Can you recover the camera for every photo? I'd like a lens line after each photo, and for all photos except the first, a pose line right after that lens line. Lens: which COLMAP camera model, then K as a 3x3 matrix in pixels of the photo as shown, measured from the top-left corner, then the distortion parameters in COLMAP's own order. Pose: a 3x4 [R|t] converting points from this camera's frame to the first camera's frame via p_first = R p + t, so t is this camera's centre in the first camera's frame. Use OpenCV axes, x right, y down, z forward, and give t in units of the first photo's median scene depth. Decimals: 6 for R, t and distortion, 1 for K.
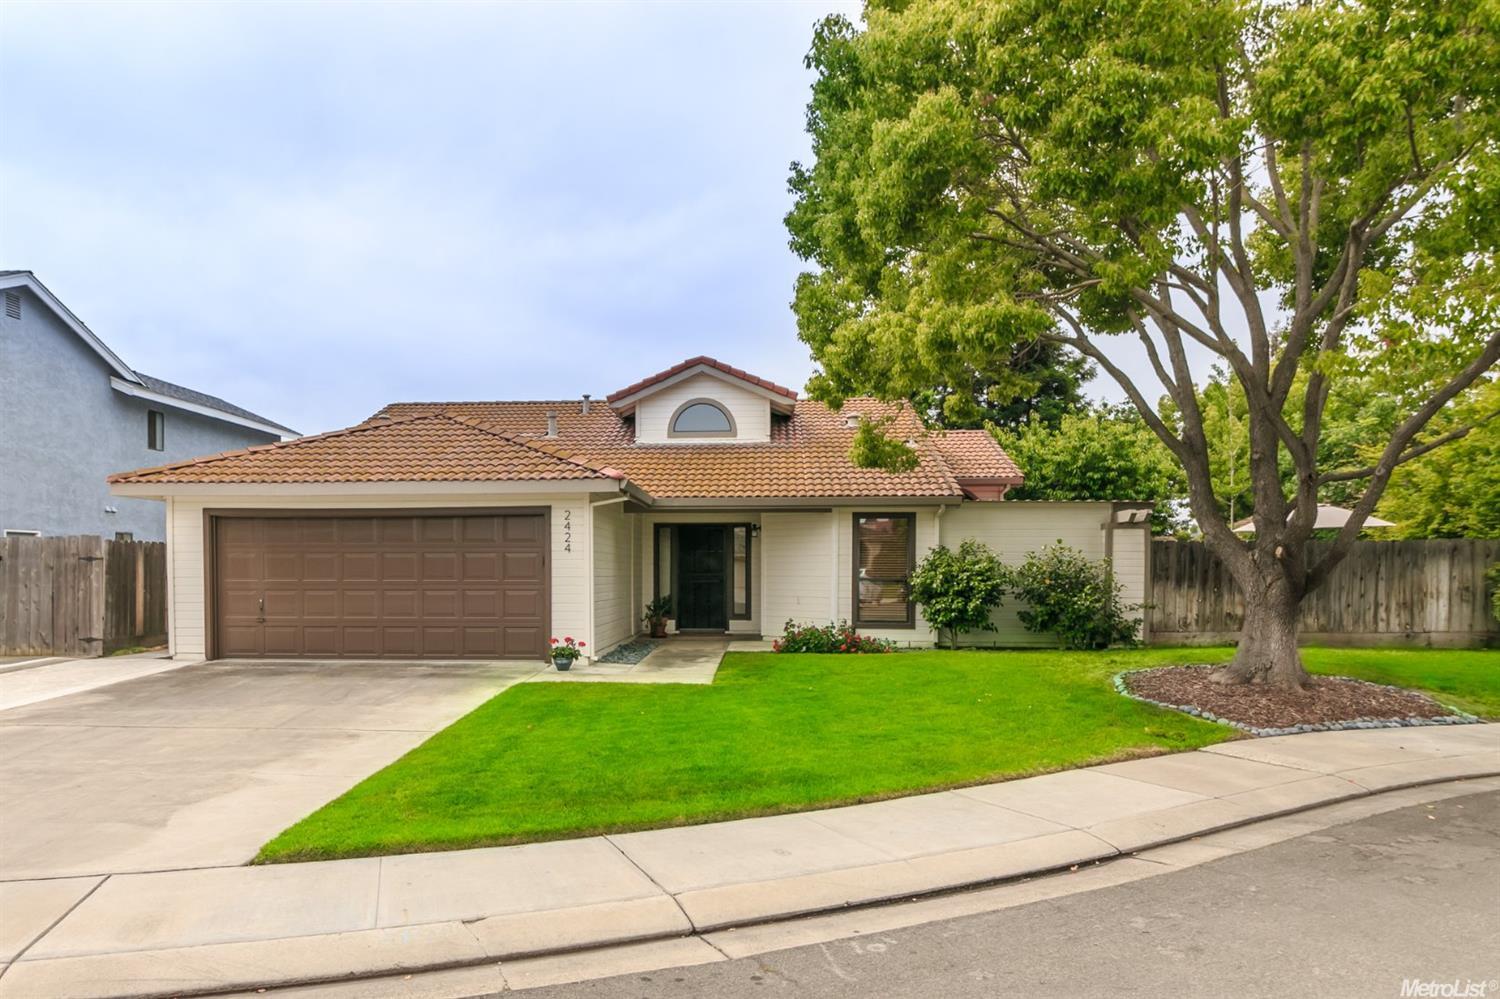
lens RADIAL K [[950.6, 0, 748.8], [0, 950.6, 586.3], [0, 0, 1]] dist [-0.002090, -0.000822]
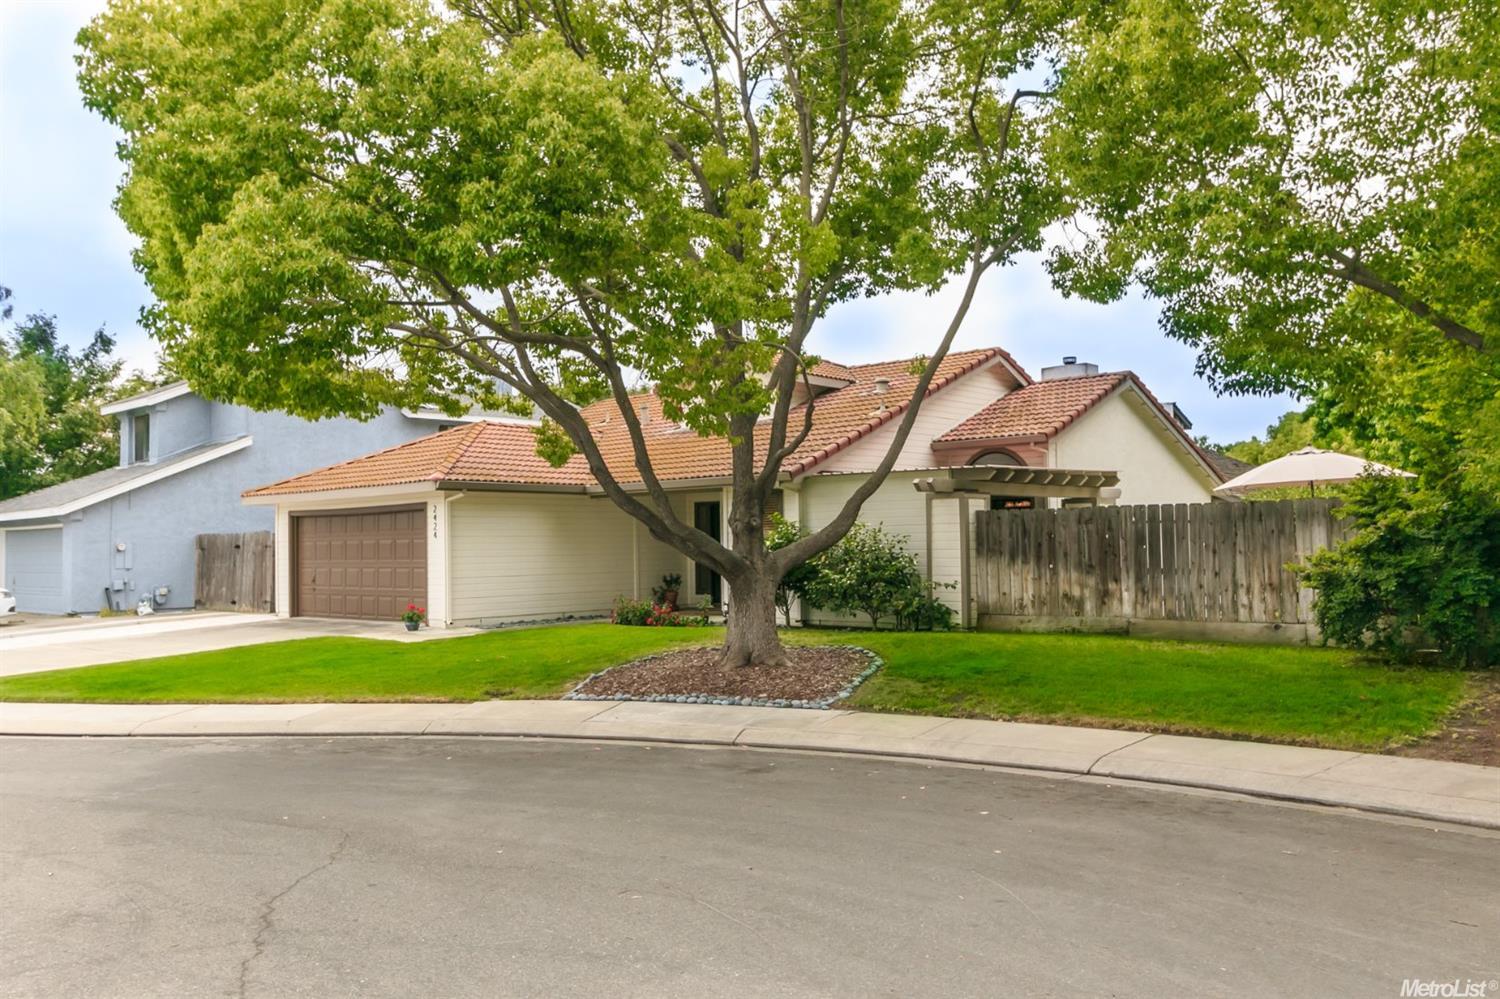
lens RADIAL K [[1193.3, 0, 778.7], [0, 1193.3, 504.4], [0, 0, 1]] dist [0.003164, 0.000503]
pose [[0.791351, -0.033012, -0.610470, 0.960288], [0.004254, 0.998814, -0.048498, -0.000819], [0.611347, 0.035783, 0.790553, 0.010946]]
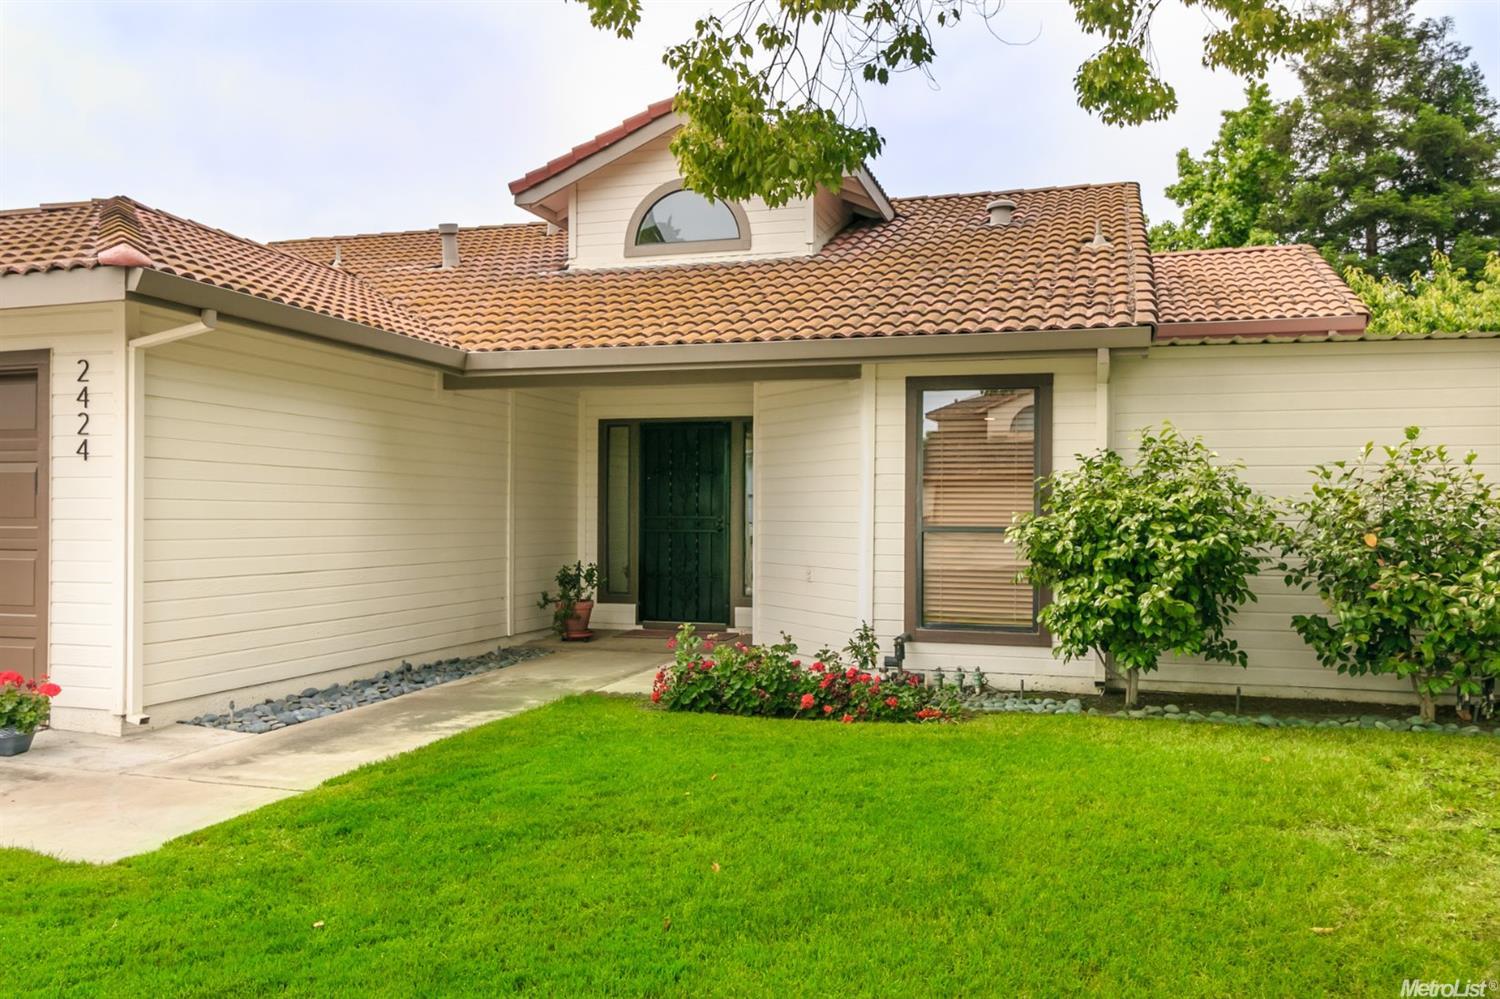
lens RADIAL K [[1193.3, 0, 778.7], [0, 1193.3, 504.4], [0, 0, 1]] dist [0.003164, 0.000503]
pose [[0.972740, 0.003003, -0.231880, 0.187892], [-0.008688, 0.999686, -0.023498, -0.005585], [0.231737, 0.024872, 0.972460, 0.468942]]
